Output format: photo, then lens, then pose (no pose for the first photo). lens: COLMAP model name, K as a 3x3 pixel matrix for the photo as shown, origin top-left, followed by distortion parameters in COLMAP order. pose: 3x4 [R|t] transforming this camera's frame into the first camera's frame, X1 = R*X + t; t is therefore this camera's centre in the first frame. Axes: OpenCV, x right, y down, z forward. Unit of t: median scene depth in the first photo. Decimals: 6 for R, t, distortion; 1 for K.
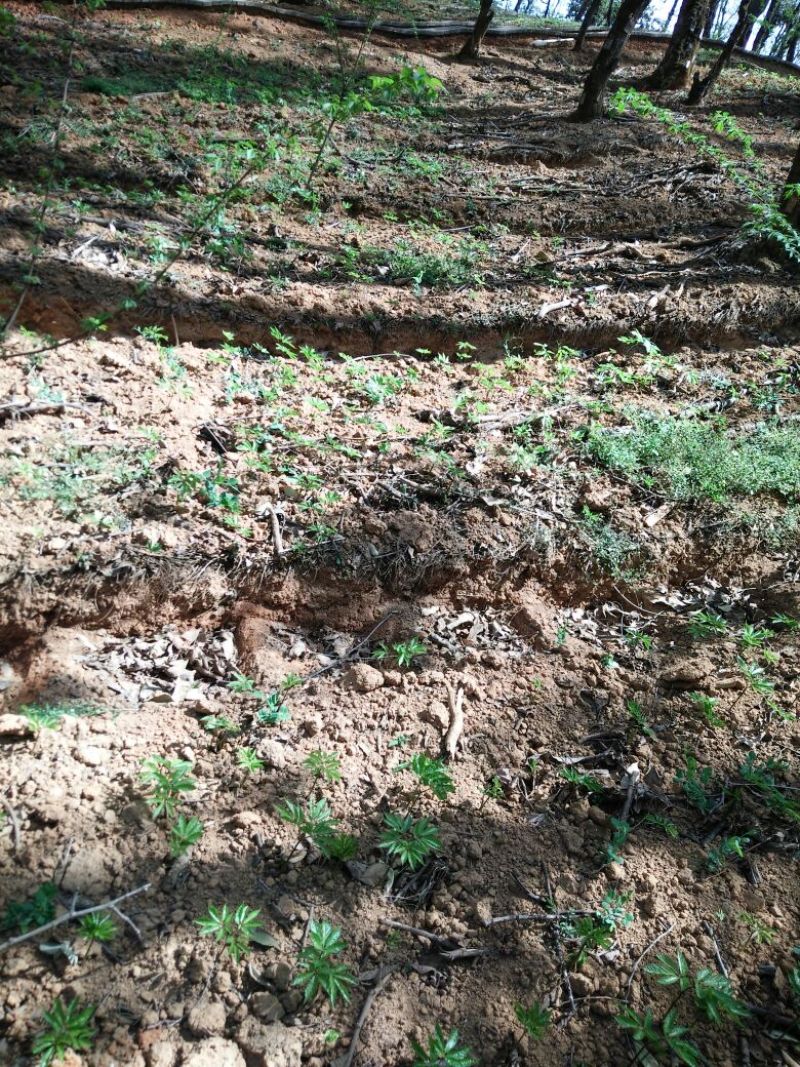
lens RADIAL K [[805.8, 0, 400.0], [0, 805.8, 533.5], [0, 0, 1]] dist [0.013126, -0.008720]
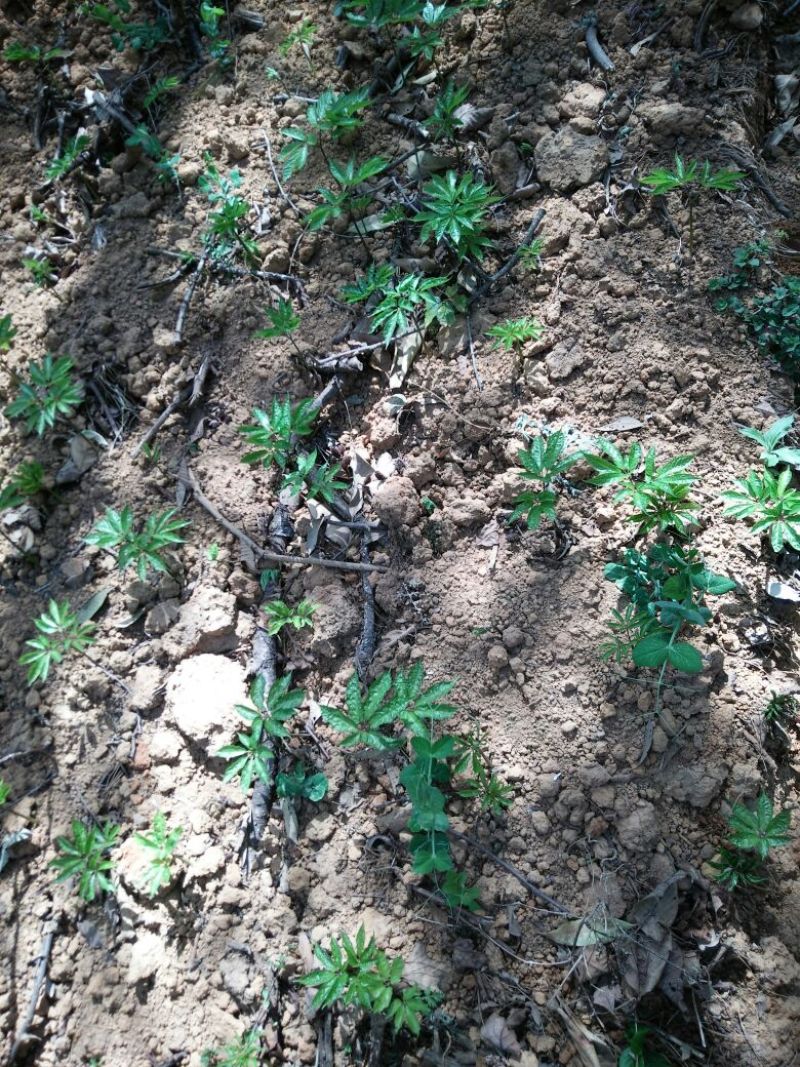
lens RADIAL K [[805.8, 0, 400.0], [0, 805.8, 533.5], [0, 0, 1]] dist [0.013126, -0.008720]
pose [[0.328748, -0.944303, -0.014725, 0.008638], [0.765095, 0.257153, 0.590341, 0.226452], [-0.553674, -0.205340, 0.807020, 0.182377]]
